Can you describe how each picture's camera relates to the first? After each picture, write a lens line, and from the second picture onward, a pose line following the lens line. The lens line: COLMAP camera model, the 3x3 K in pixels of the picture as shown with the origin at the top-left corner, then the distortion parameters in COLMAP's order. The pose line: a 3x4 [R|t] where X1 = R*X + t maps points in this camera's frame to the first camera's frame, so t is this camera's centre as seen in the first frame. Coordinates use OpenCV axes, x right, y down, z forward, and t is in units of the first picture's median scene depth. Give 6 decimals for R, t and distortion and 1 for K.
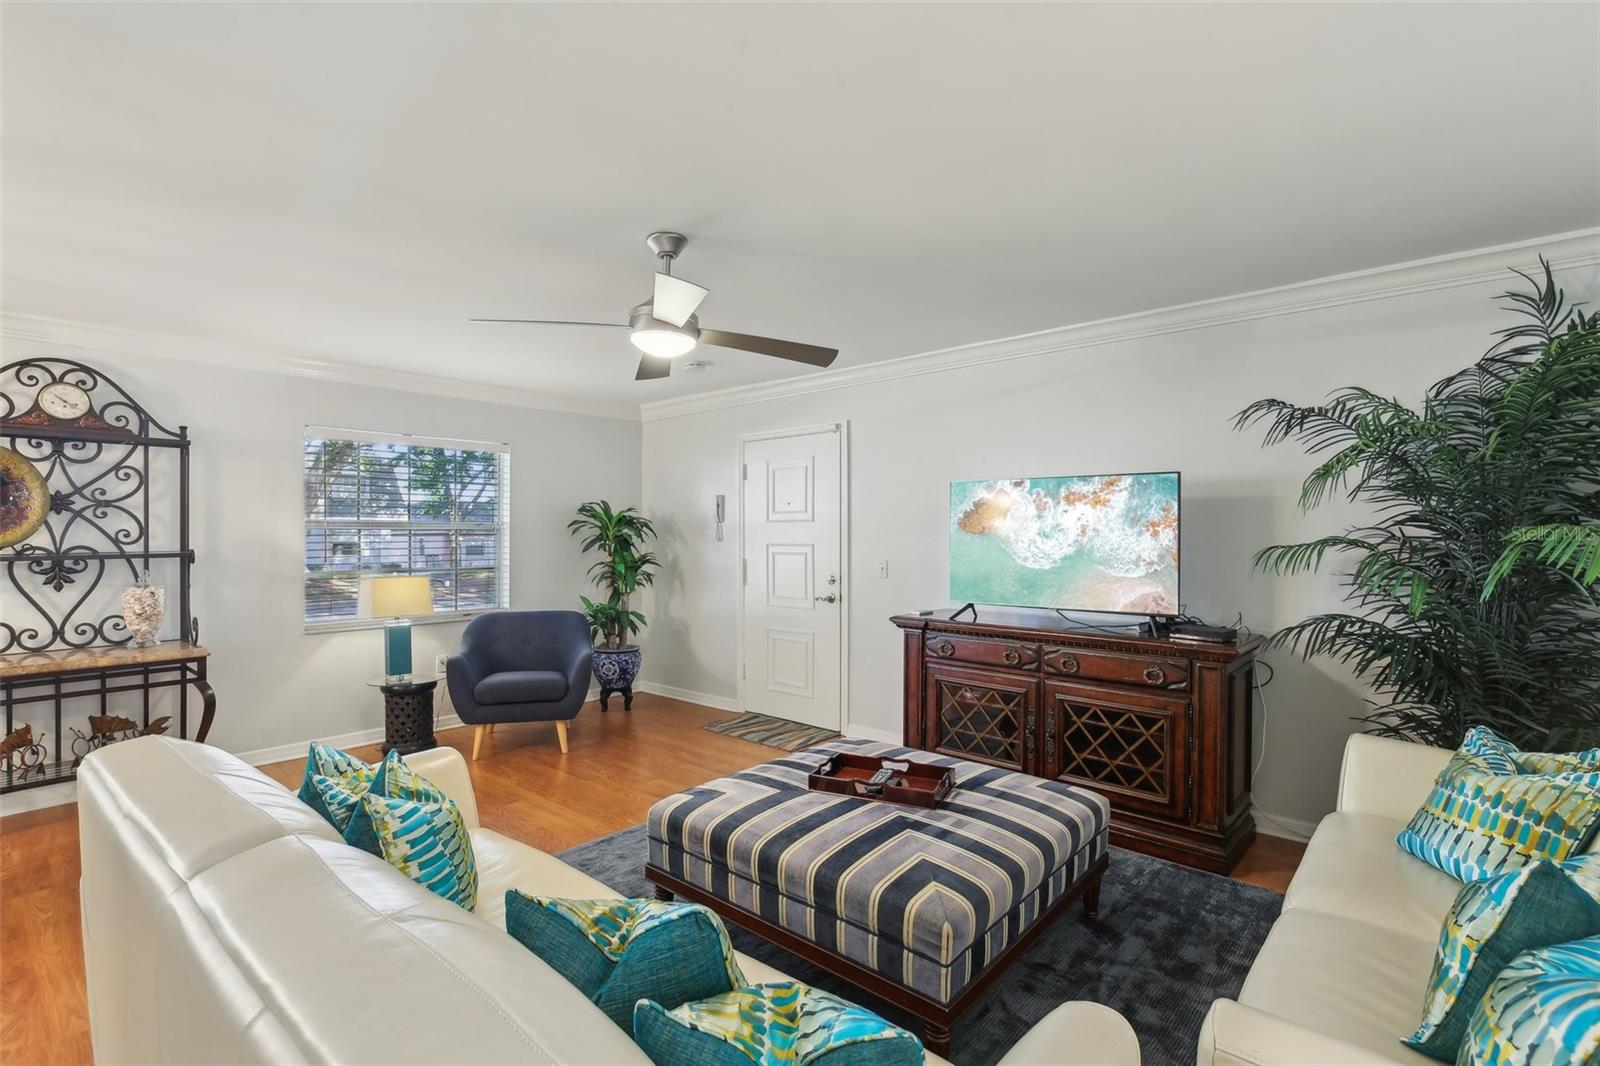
lens RADIAL K [[747.1, 0, 784.5], [0, 747.1, 529.6], [0, 0, 1]] dist [-0.006148, 0.001456]
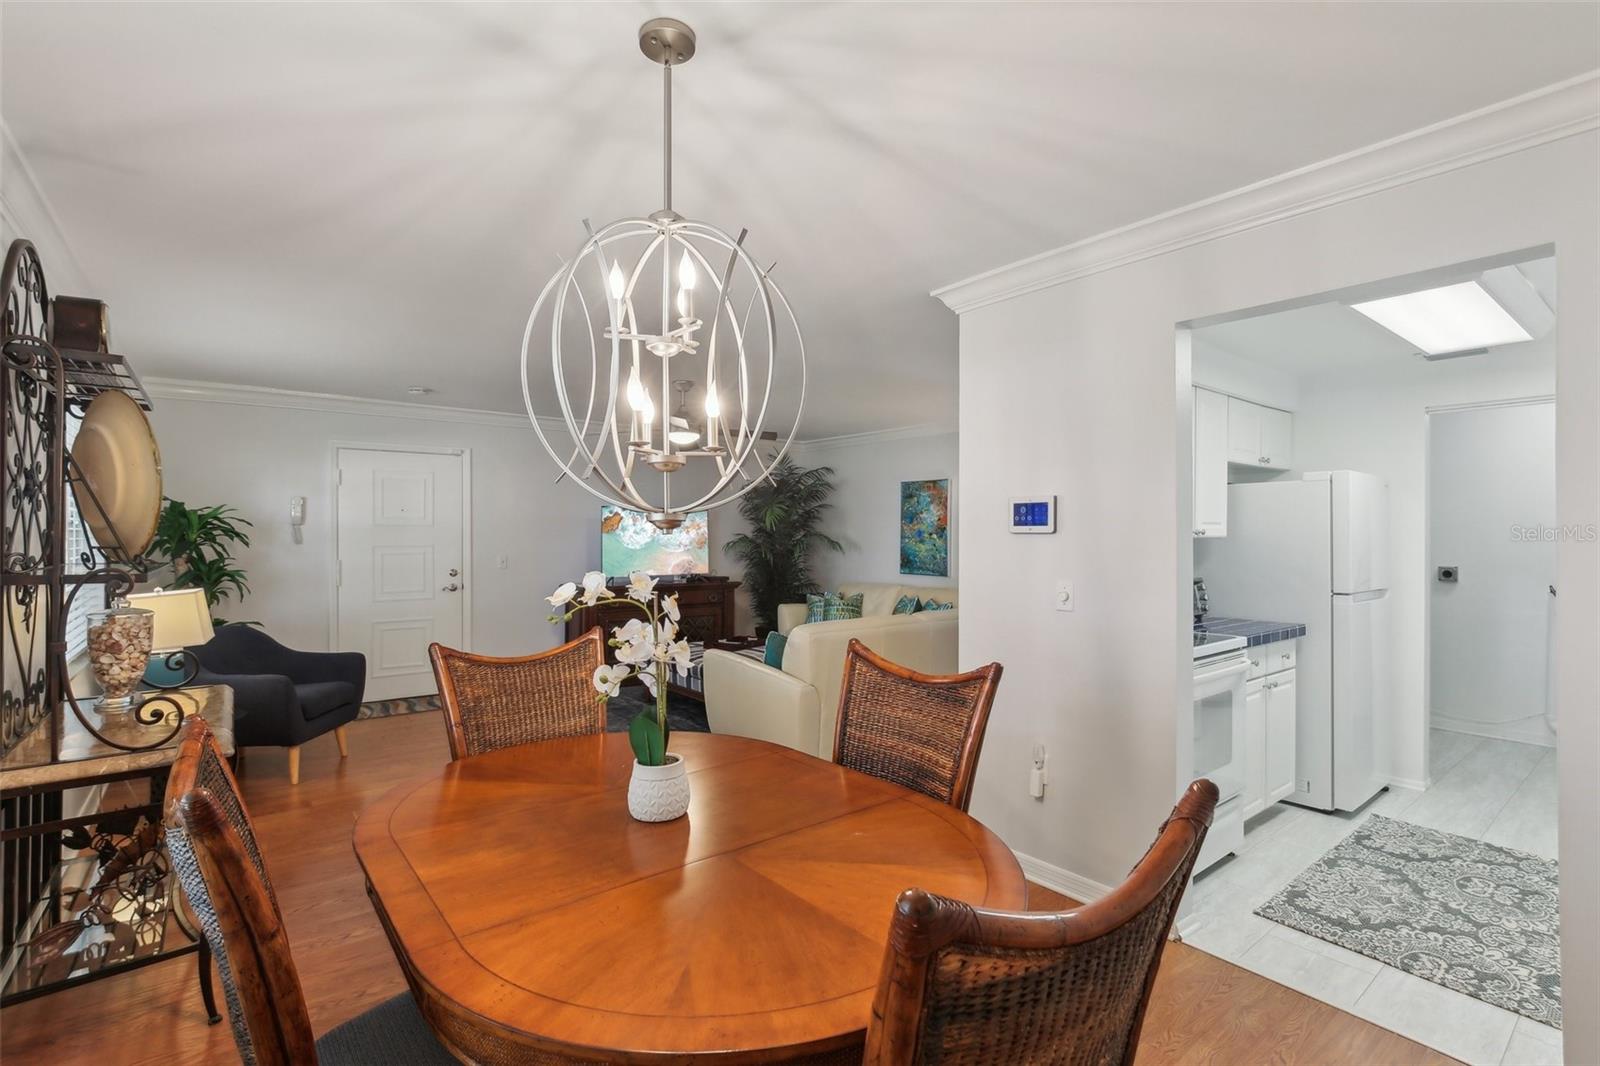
lens RADIAL K [[747.1, 0, 804.3], [0, 747.1, 529.6], [0, 0, 1]] dist [-0.006148, 0.001456]
pose [[0.158522, 0.007730, 0.987325, -1.410193], [-0.005272, 0.999962, -0.006983, -0.000388], [-0.987341, -0.004098, 0.158557, 0.282291]]
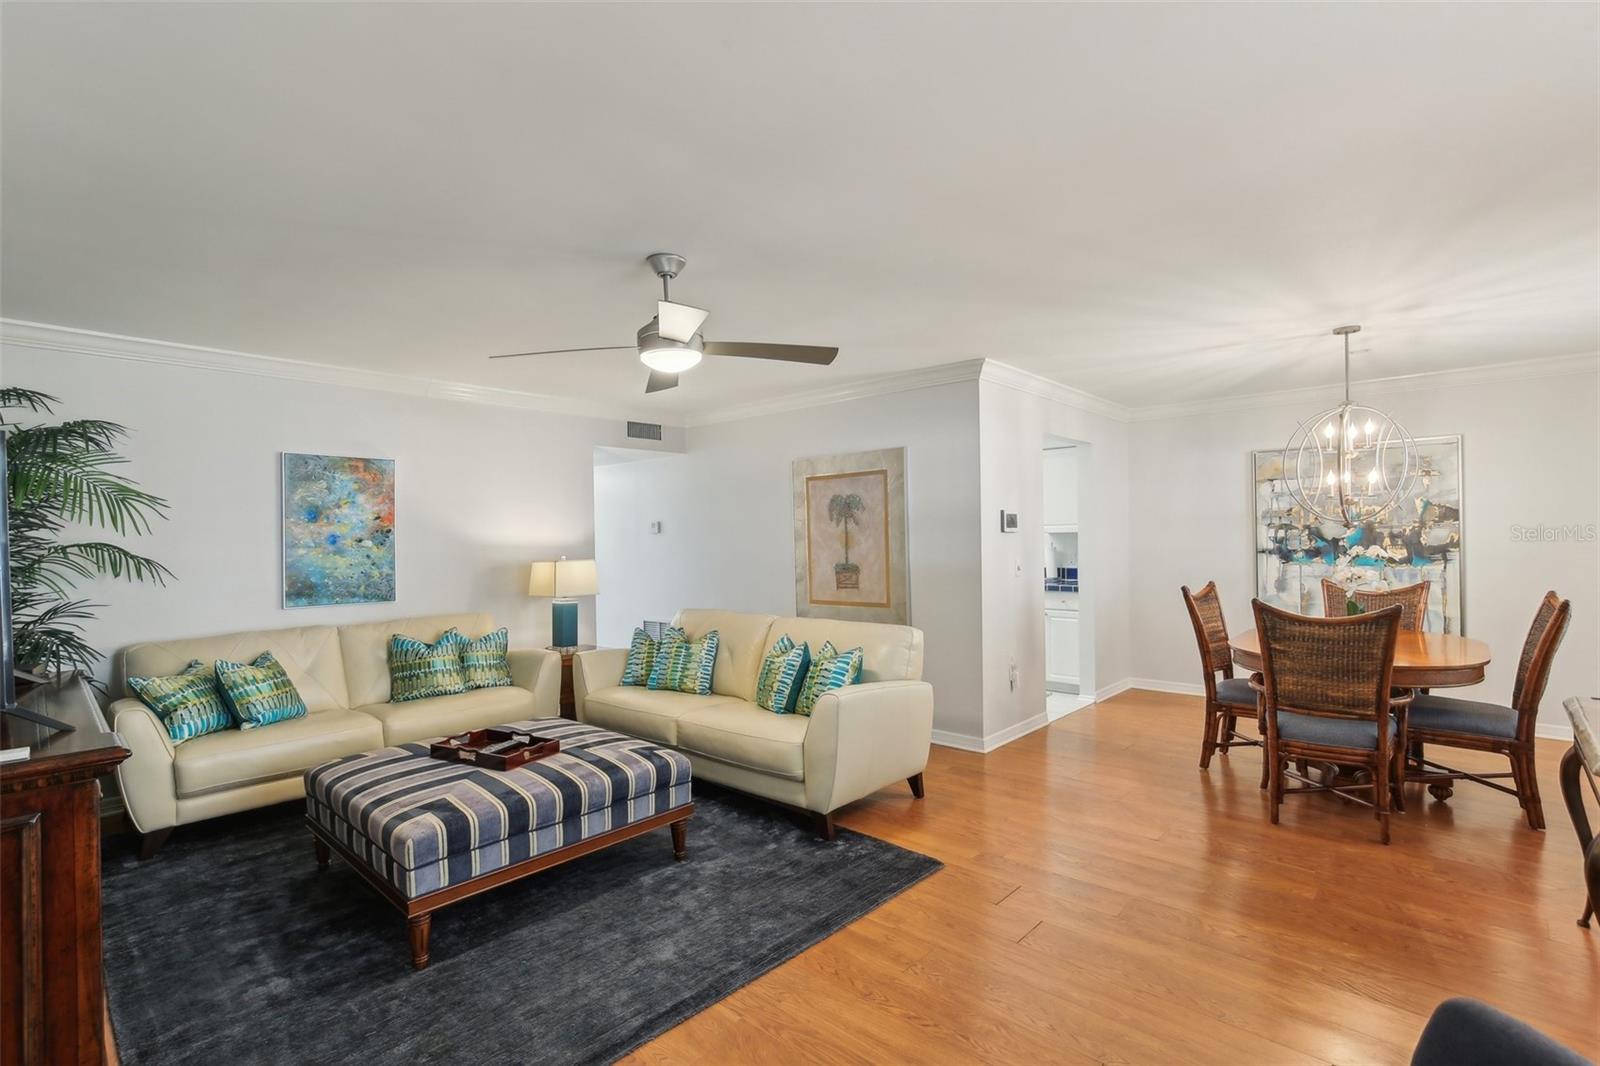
lens RADIAL K [[747.1, 0, 785.9], [0, 747.1, 543.7], [0, 0, 1]] dist [-0.006148, 0.001456]
pose [[-0.999608, 0.012888, 0.024835, -0.245356], [0.013036, 0.999898, 0.005789, 0.003682], [-0.024758, 0.006110, -0.999675, 1.455740]]
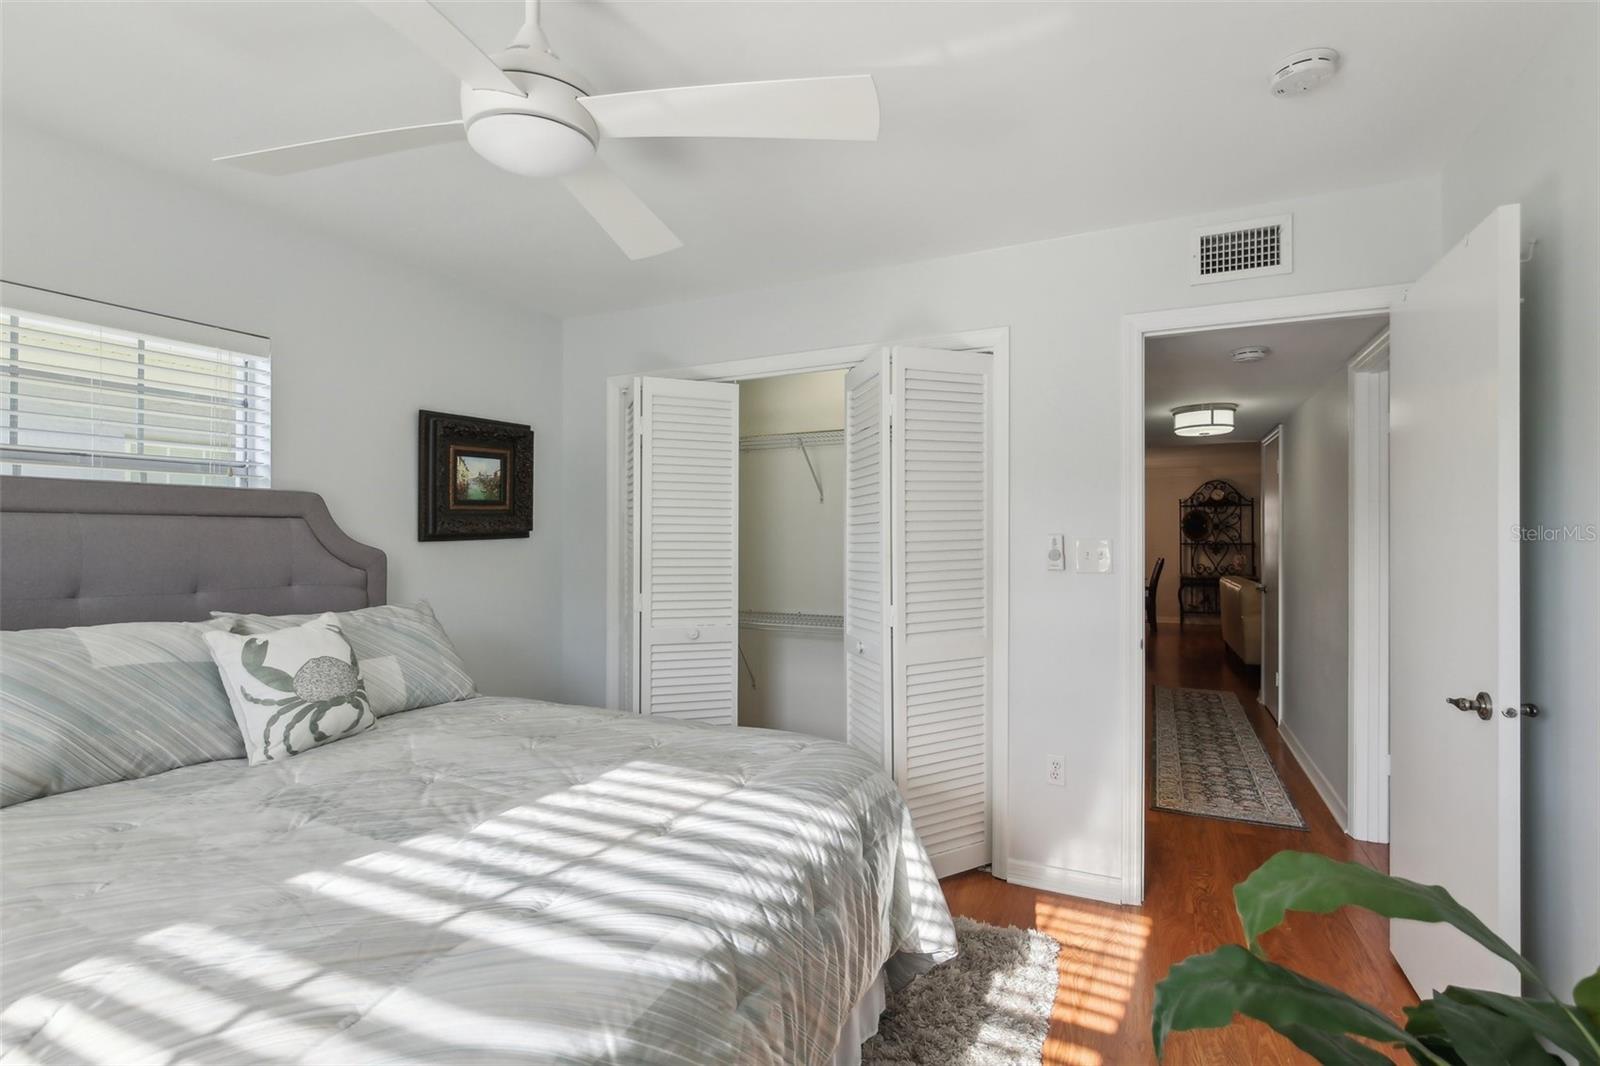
lens RADIAL K [[747.1, 0, 804.0], [0, 747.1, 528.8], [0, 0, 1]] dist [-0.006148, 0.001456]
pose [[0.304484, -0.001428, -0.952516, 1.382602], [0.002914, 0.999996, -0.000568, -0.028856], [0.952513, -0.002603, 0.304487, -1.495823]]
